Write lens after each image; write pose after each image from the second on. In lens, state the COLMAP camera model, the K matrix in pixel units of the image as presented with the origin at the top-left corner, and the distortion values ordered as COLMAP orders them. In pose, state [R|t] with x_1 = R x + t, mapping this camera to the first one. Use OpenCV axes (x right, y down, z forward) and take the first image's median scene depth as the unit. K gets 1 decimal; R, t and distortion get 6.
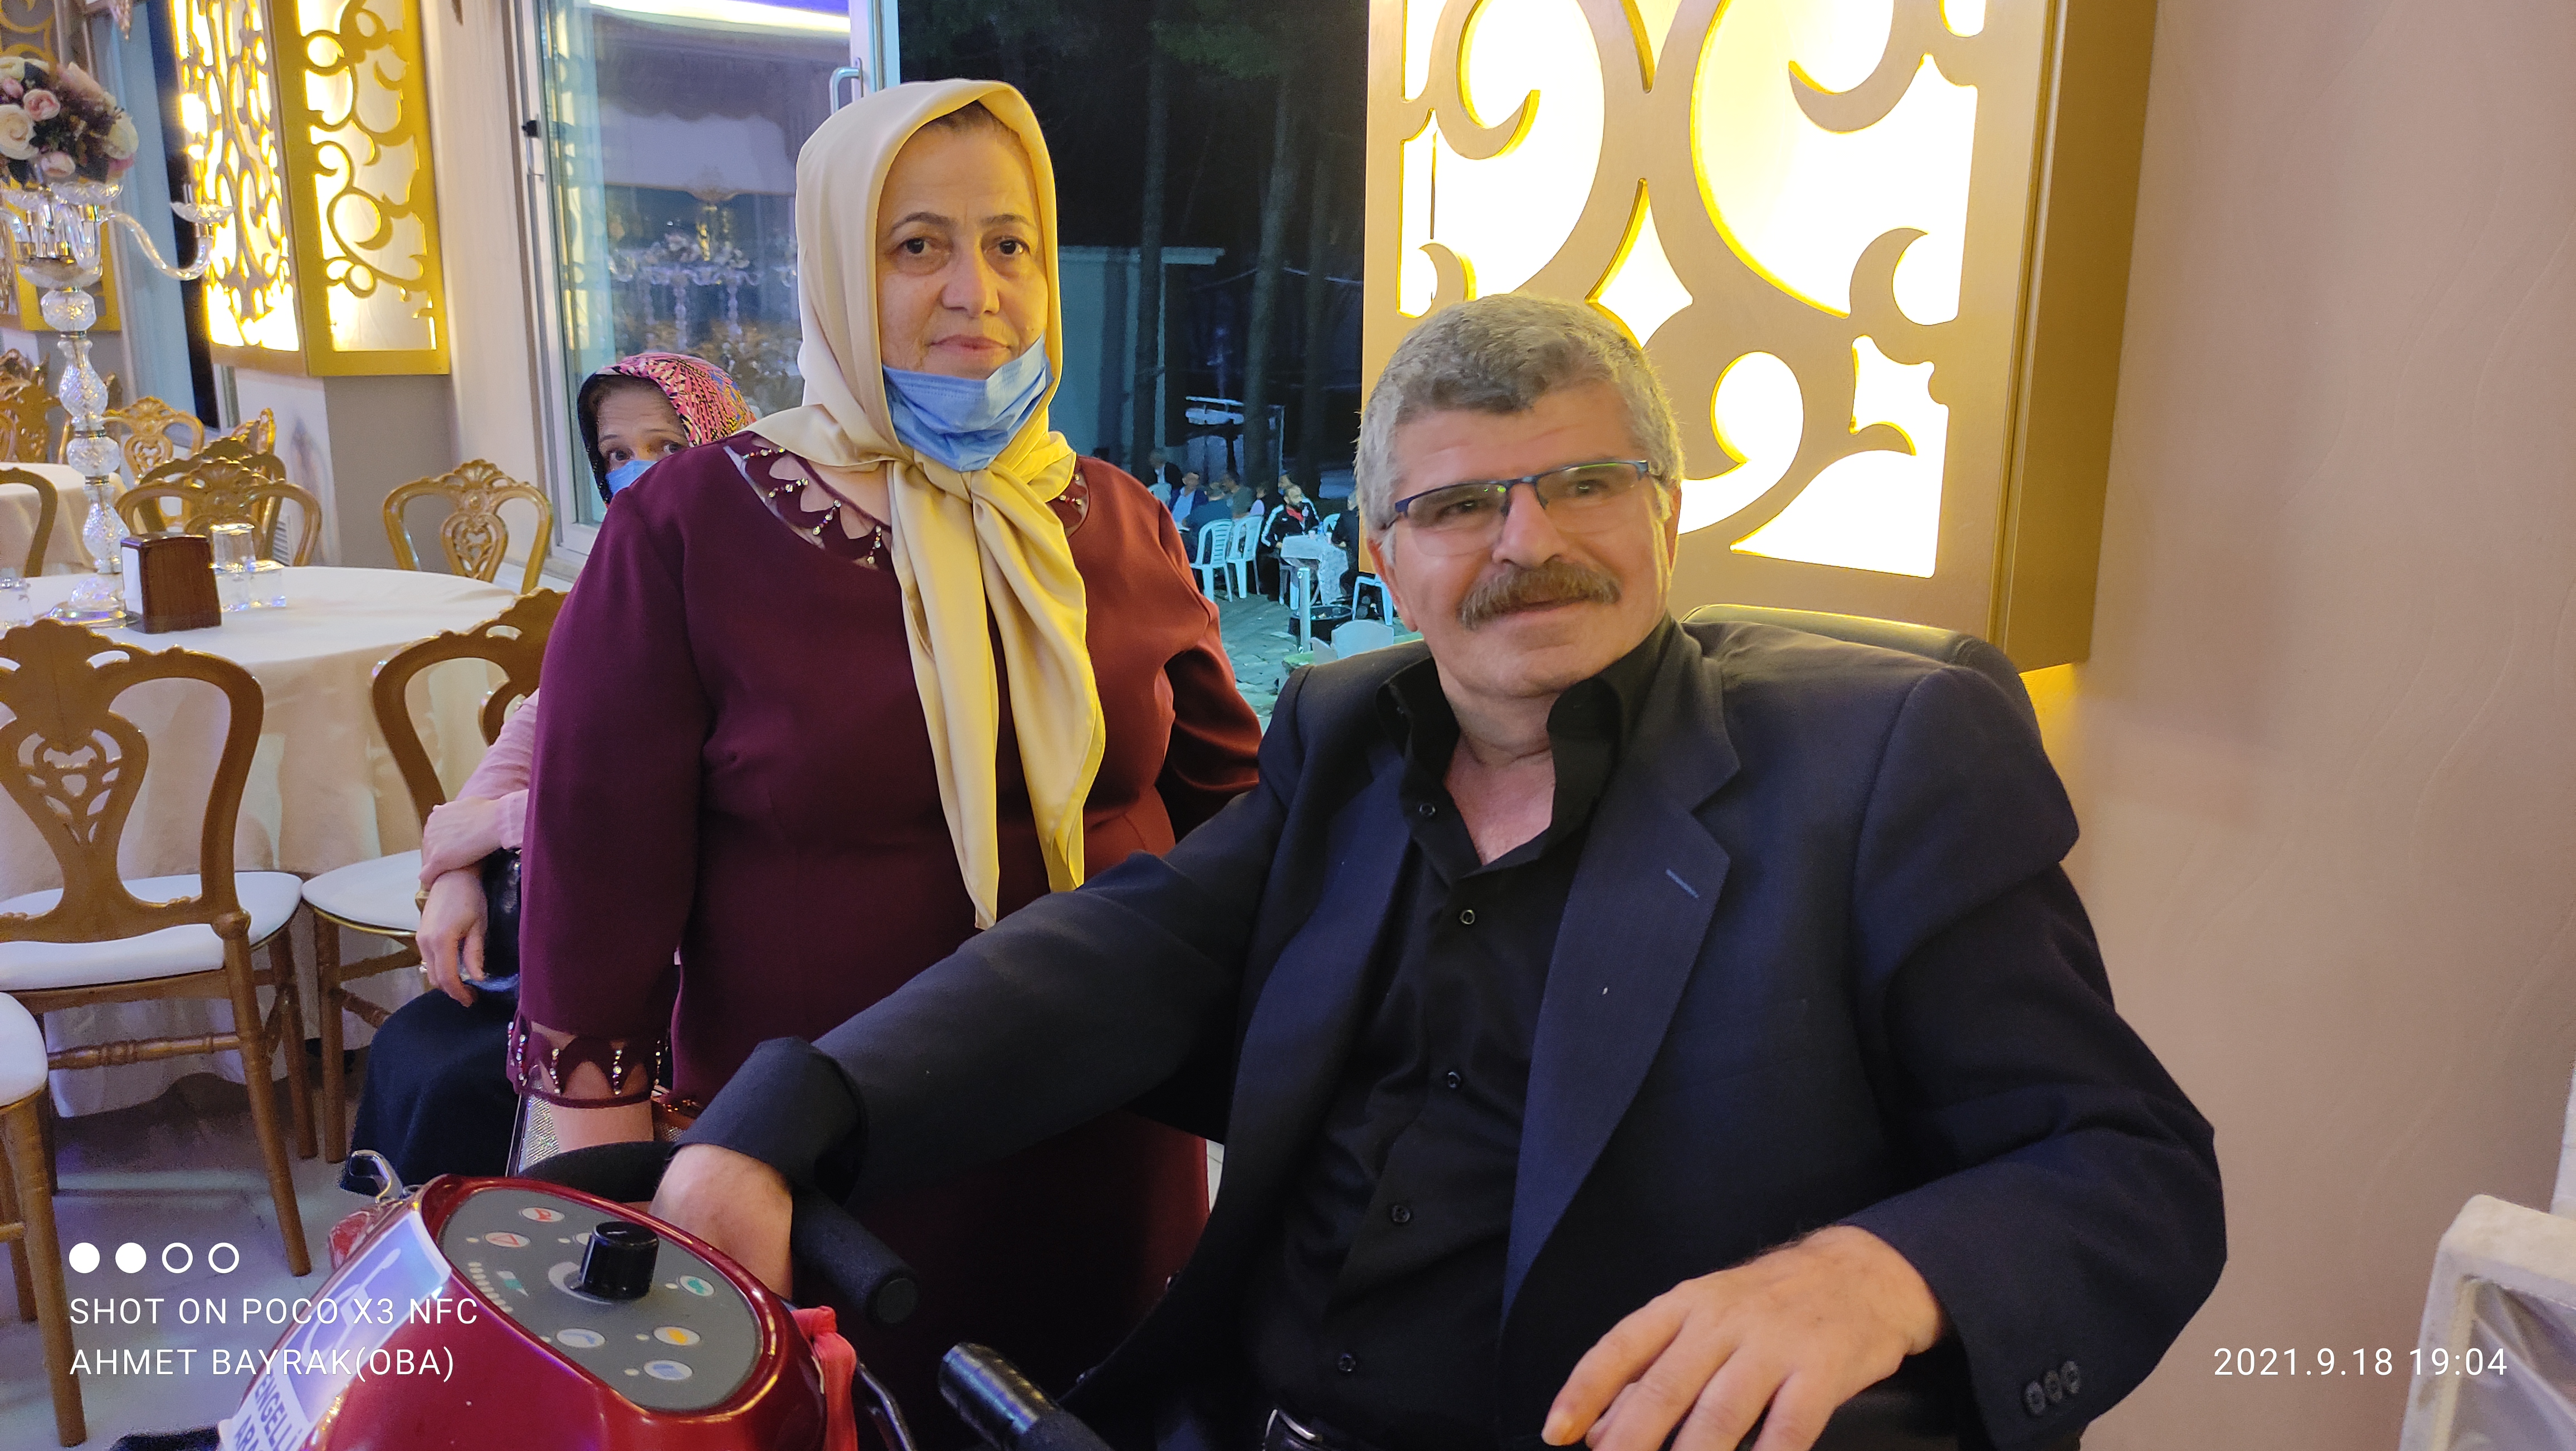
lens RADIAL K [[1892.9, 0, 1276.9], [0, 1892.9, 697.8], [0, 0, 1]] dist [0.036812, 0.012573]
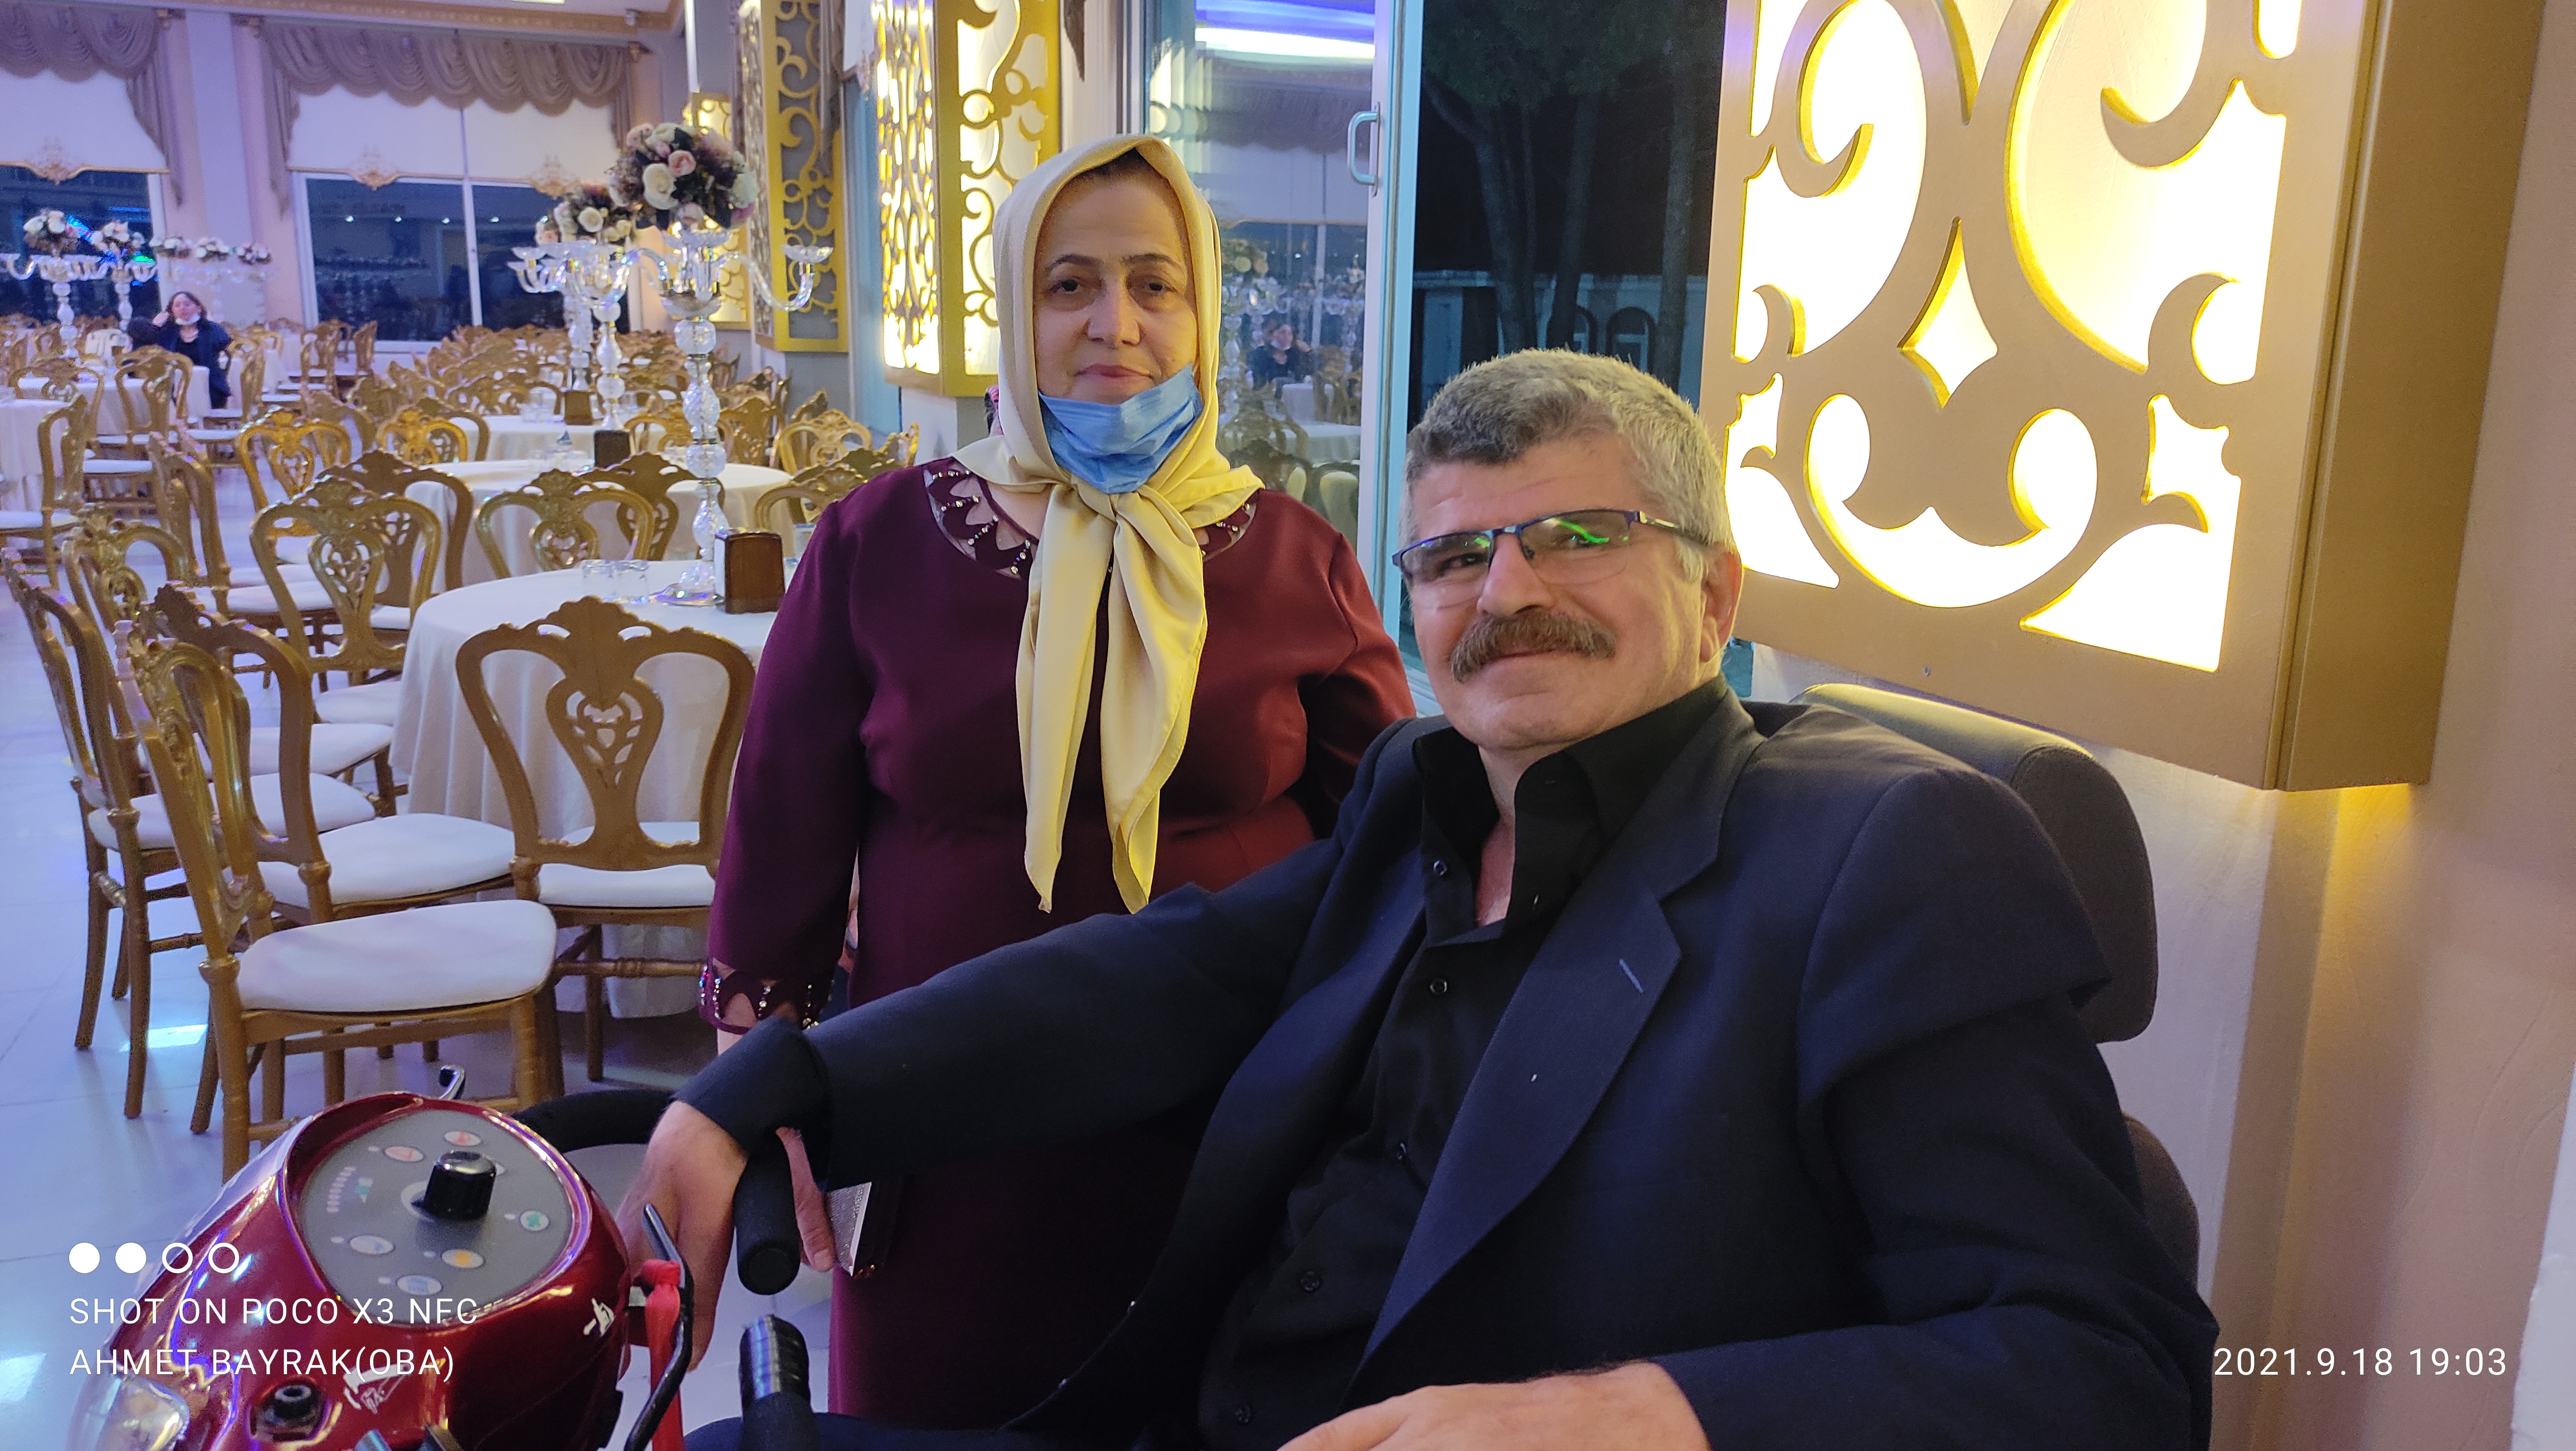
lens RADIAL K [[1892.9, 0, 1316.0], [0, 1892.9, 707.3], [0, 0, 1]] dist [0.036812, 0.012573]
pose [[0.949216, 0.078545, -0.304663, 0.212544], [-0.082769, 0.996568, -0.000953, -0.011625], [0.303543, 0.026121, 0.952460, 0.037986]]
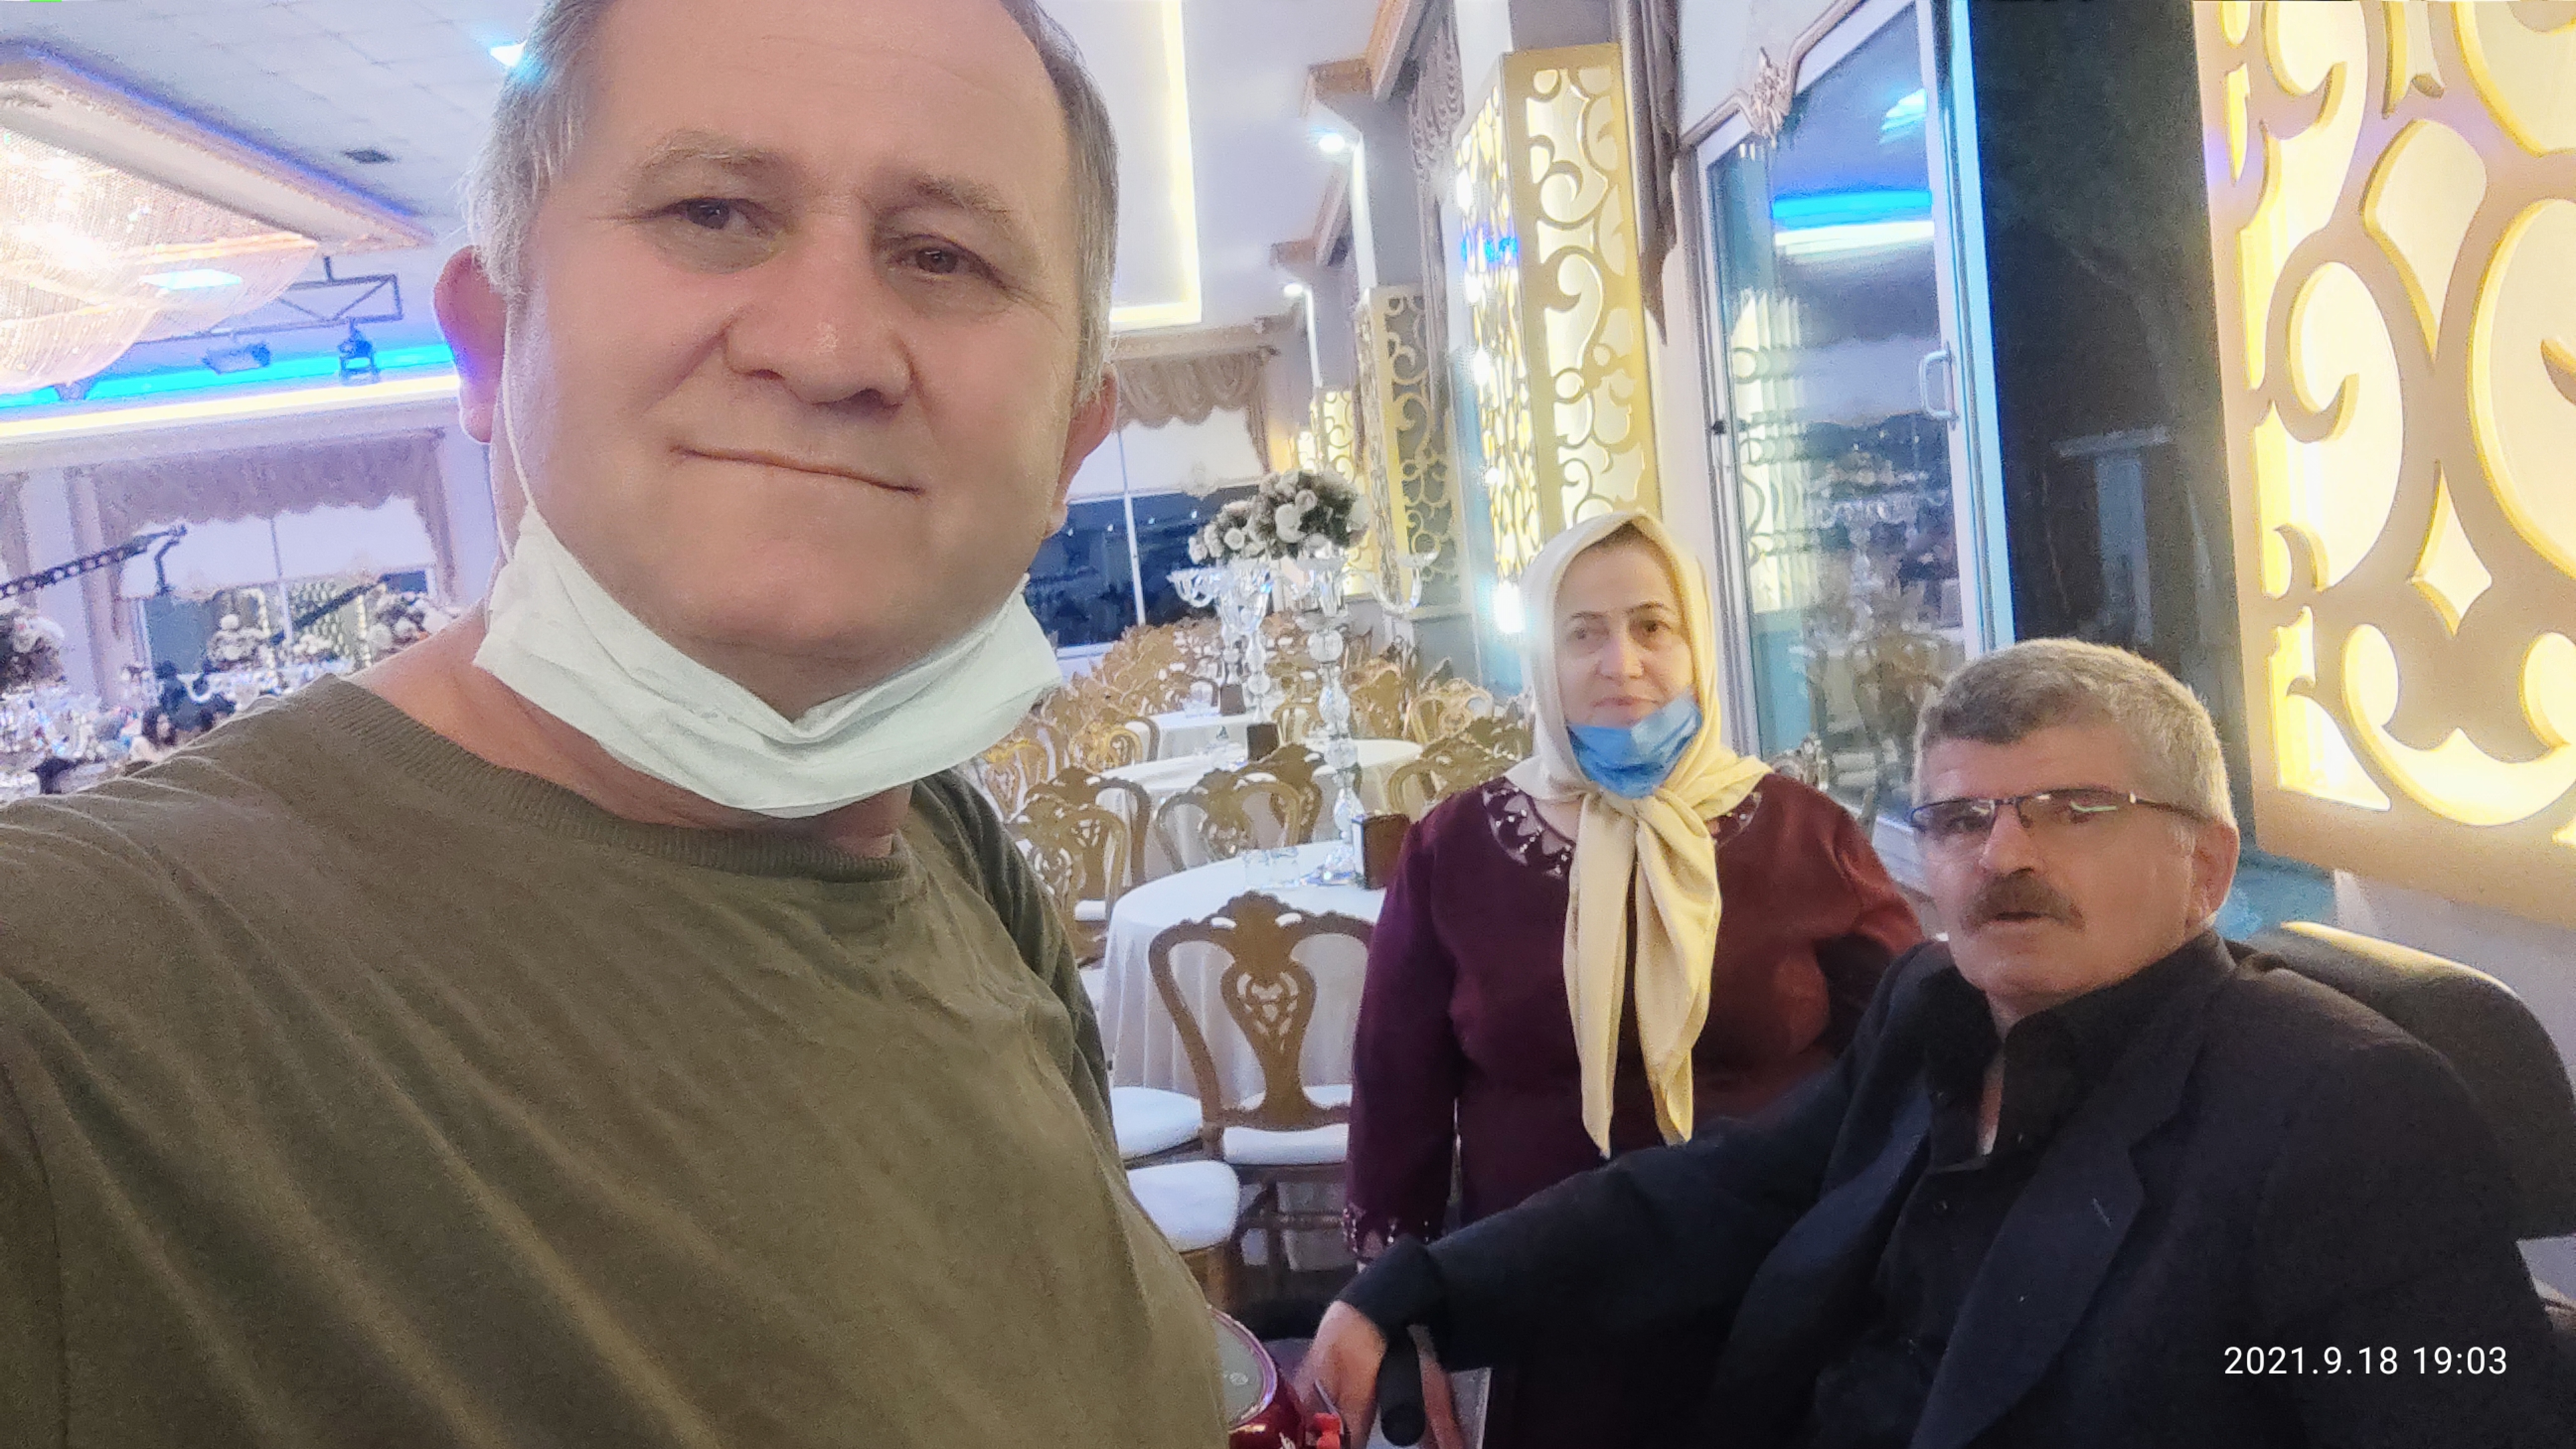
lens RADIAL K [[1986.1, 0, 1306.7], [0, 1986.1, 685.7], [0, 0, 1]] dist [0.102353, -0.007677]
pose [[0.796416, -0.057328, -0.602026, 0.373301], [-0.017231, 0.992941, -0.117347, -0.027665], [0.604504, 0.103830, 0.789806, -0.159665]]
